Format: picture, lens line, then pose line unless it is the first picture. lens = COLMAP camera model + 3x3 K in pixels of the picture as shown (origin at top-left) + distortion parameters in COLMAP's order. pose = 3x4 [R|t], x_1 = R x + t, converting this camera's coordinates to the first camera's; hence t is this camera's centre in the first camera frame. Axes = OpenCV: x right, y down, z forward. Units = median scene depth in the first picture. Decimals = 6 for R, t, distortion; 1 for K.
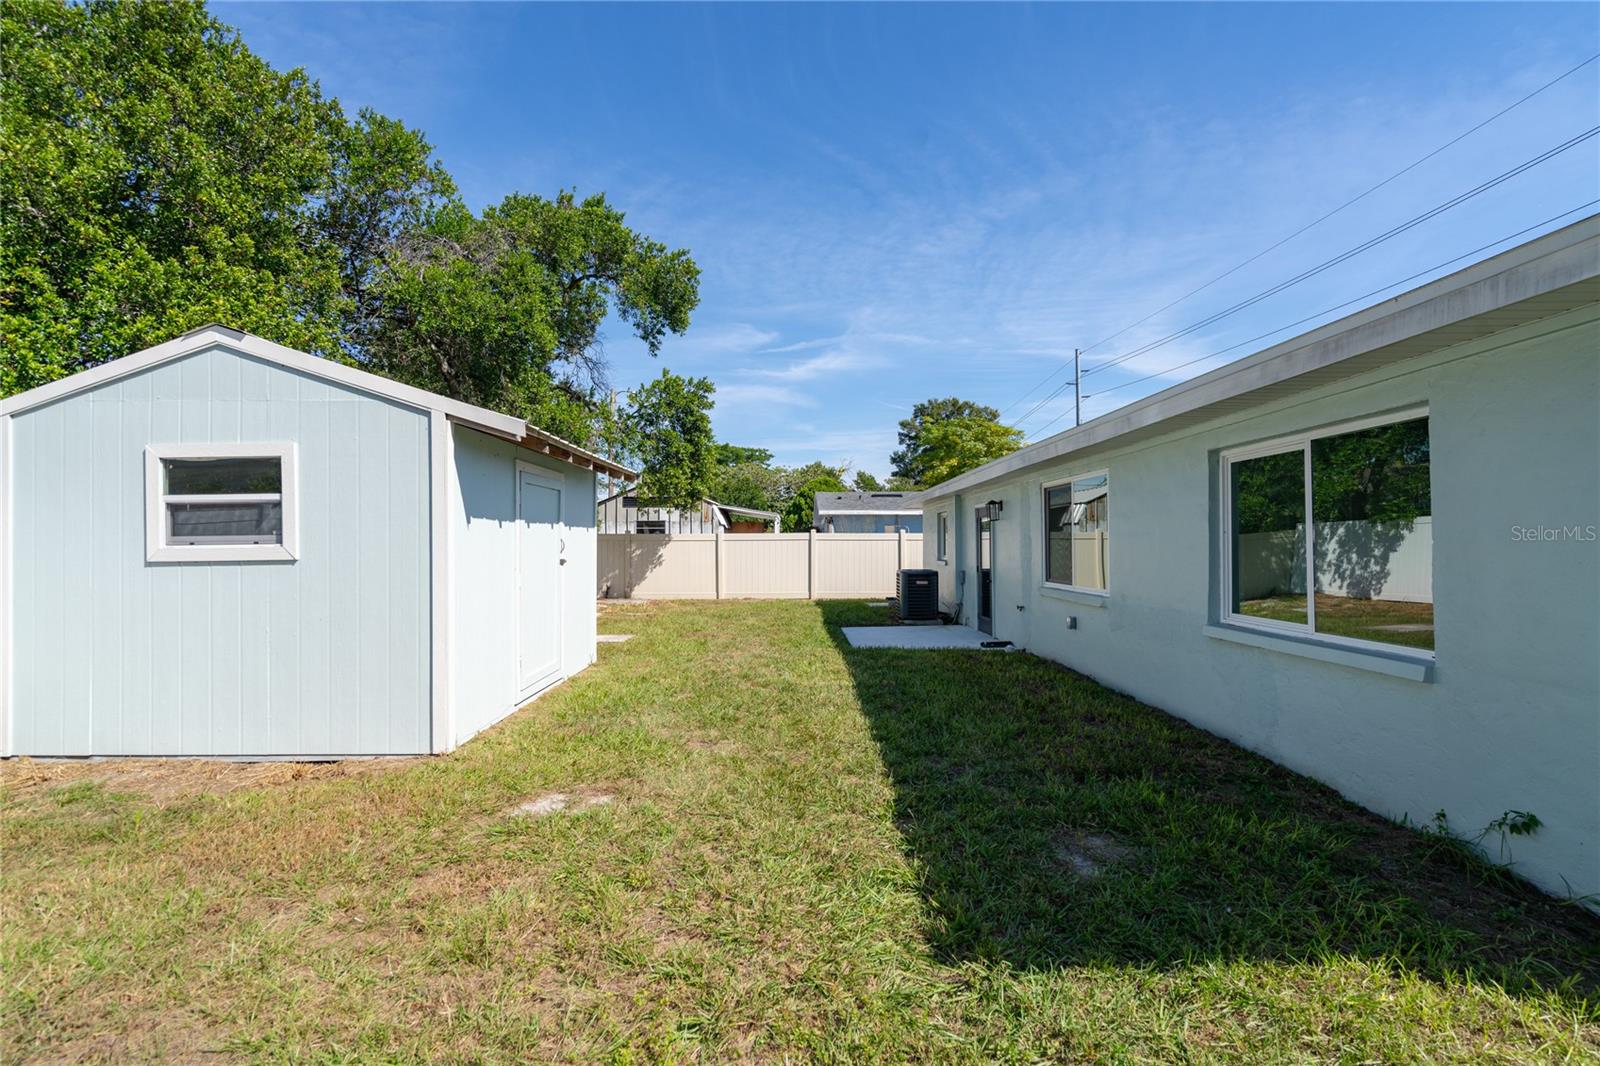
lens RADIAL K [[727.6, 0, 800.0], [0, 727.6, 533.0], [0, 0, 1]] dist [0.000578, 0.000176]
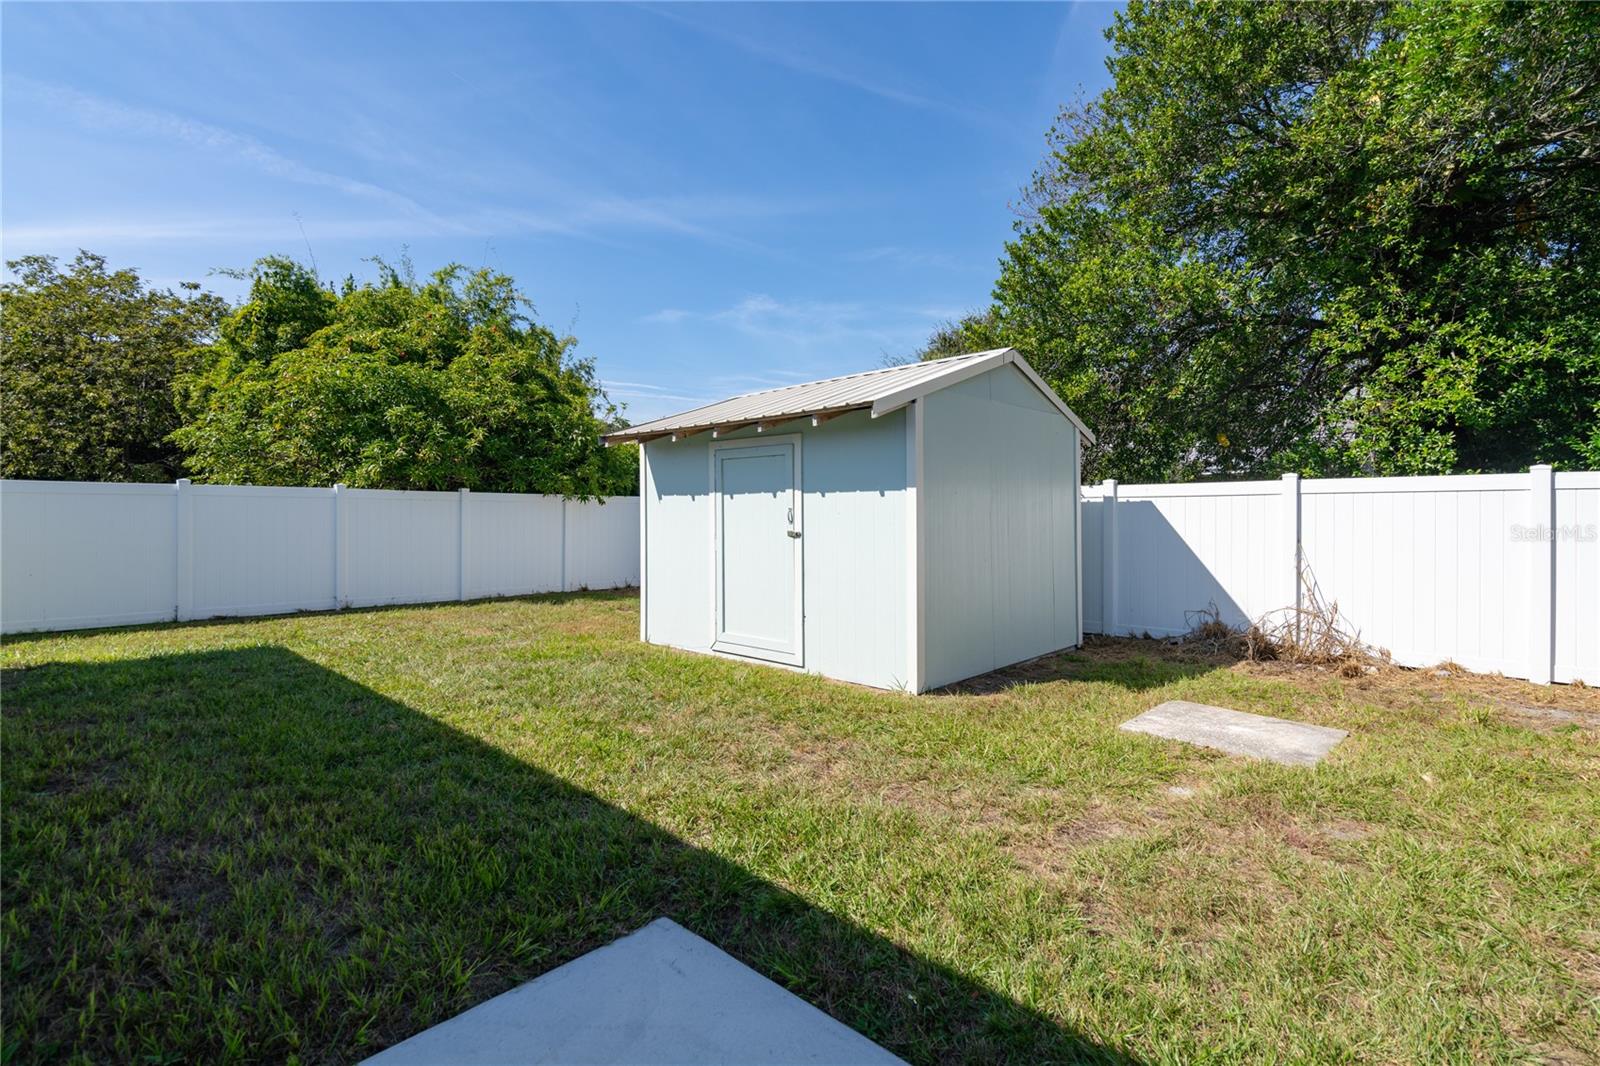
lens RADIAL K [[727.6, 0, 800.0], [0, 727.6, 533.0], [0, 0, 1]] dist [0.000578, 0.000176]
pose [[-0.683090, 0.026980, -0.729835, 0.174637], [0.014774, 0.999623, 0.023126, 0.009957], [0.730184, 0.005014, -0.683232, 0.901995]]
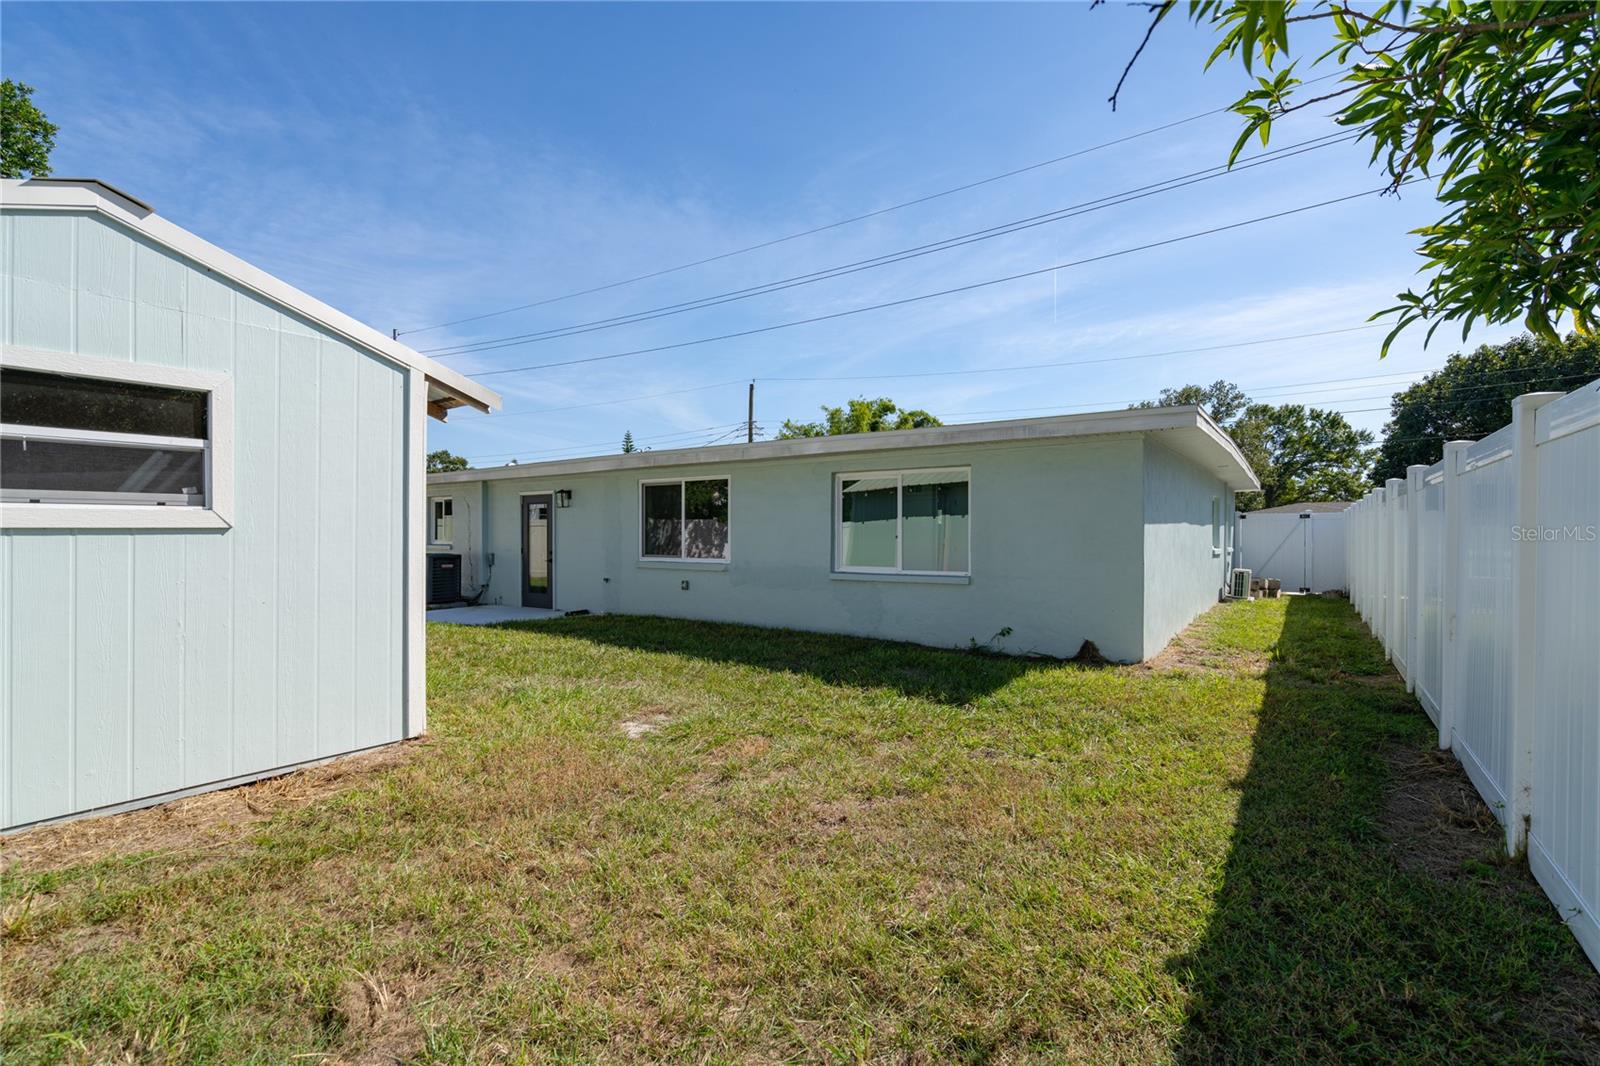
lens RADIAL K [[727.6, 0, 800.0], [0, 727.6, 533.0], [0, 0, 1]] dist [0.000578, 0.000176]
pose [[0.577678, 0.007948, 0.816226, -0.368546], [-0.017488, 0.999844, 0.002640, 0.011294], [-0.816077, -0.015799, 0.577727, 0.022327]]
